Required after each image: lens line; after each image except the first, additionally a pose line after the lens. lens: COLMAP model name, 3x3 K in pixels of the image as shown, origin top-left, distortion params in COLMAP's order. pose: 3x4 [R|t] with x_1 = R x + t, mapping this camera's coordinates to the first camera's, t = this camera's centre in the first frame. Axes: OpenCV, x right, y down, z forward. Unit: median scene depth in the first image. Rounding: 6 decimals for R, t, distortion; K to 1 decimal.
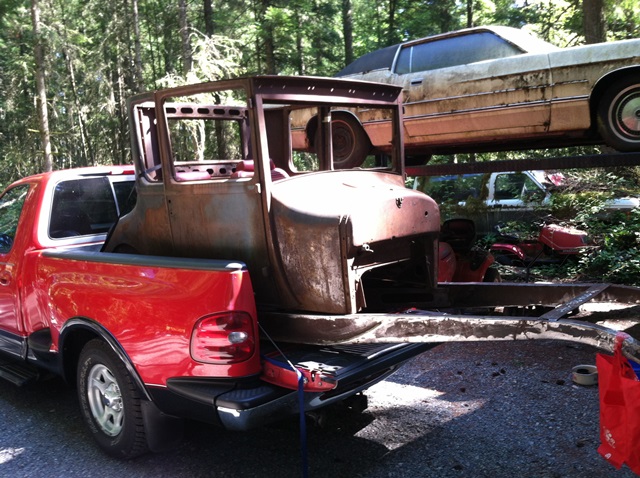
lens RADIAL K [[605.9, 0, 320.0], [0, 605.9, 239.0], [0, 0, 1]] dist [0.079585, -0.227852]
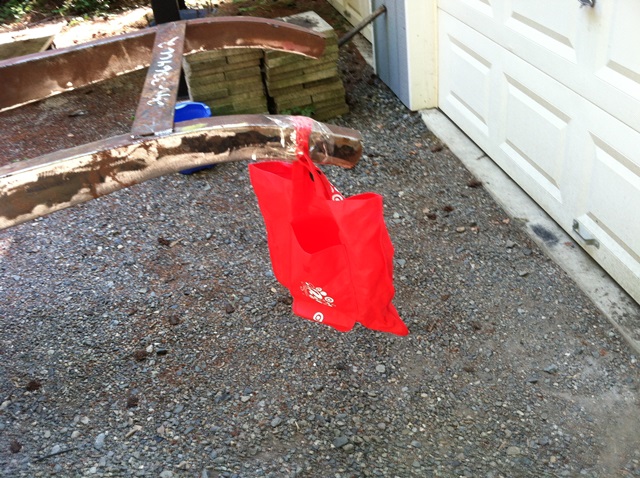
lens RADIAL K [[605.9, 0, 320.0], [0, 605.9, 239.0], [0, 0, 1]] dist [0.079585, -0.227852]
pose [[0.627747, -0.457030, 0.630125, 0.112498], [0.157288, 0.867270, 0.472338, 0.001952], [-0.762361, -0.197398, 0.616311, 0.542107]]
